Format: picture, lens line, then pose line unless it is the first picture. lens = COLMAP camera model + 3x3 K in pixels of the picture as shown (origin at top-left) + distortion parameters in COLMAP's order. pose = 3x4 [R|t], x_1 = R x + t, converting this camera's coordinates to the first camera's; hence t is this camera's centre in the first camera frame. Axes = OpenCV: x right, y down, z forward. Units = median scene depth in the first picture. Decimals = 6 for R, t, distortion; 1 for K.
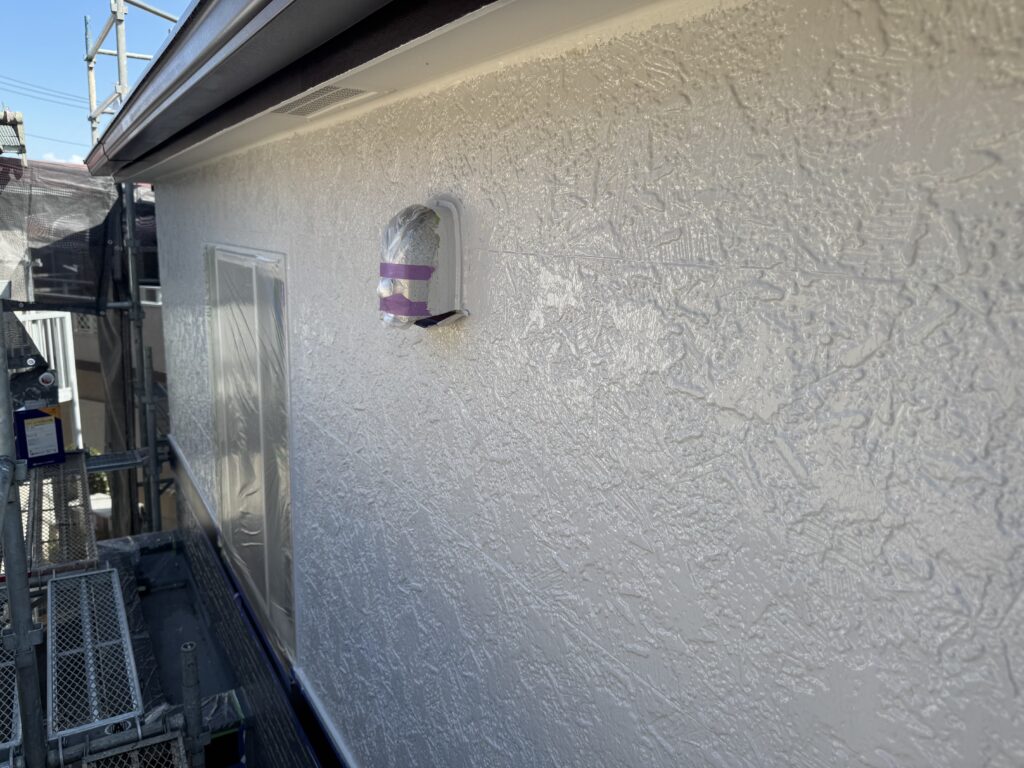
lens RADIAL K [[749.0, 0, 513.0], [0, 749.0, 380.8], [0, 0, 1]] dist [0.049604, -0.093792]
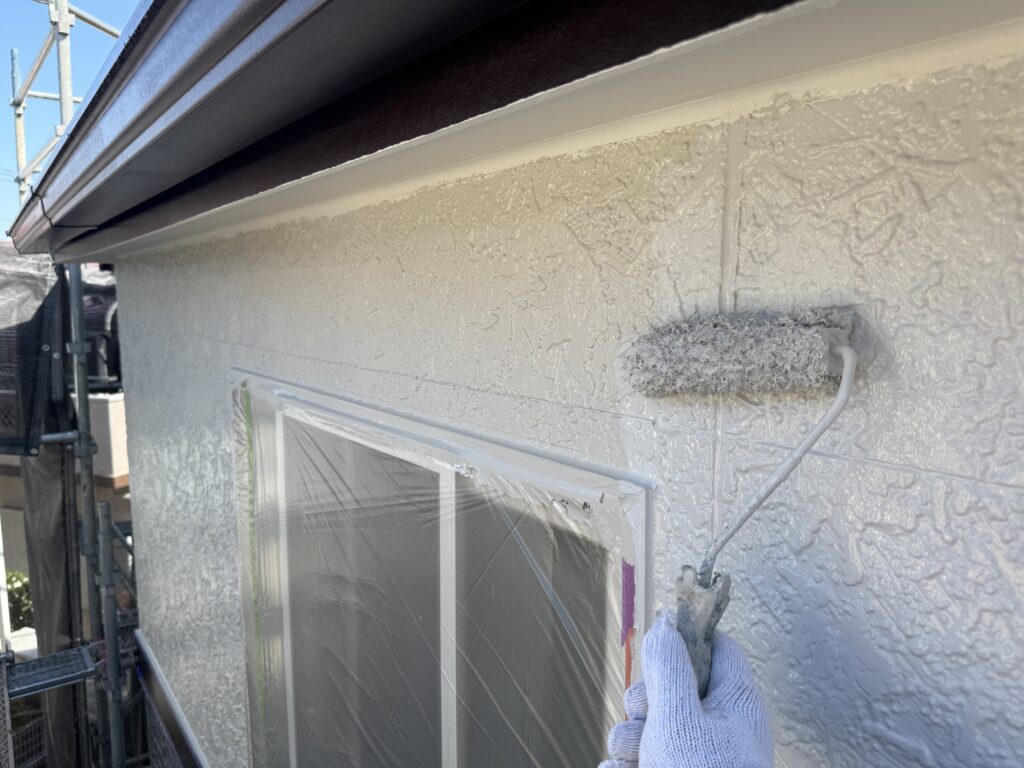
lens RADIAL K [[749.0, 0, 513.0], [0, 749.0, 380.8], [0, 0, 1]] dist [0.049604, -0.093792]
pose [[0.996367, -0.040630, 0.074844, -0.159314], [0.046511, 0.995822, -0.078579, -0.078609], [-0.071339, 0.081774, 0.994094, 0.283232]]
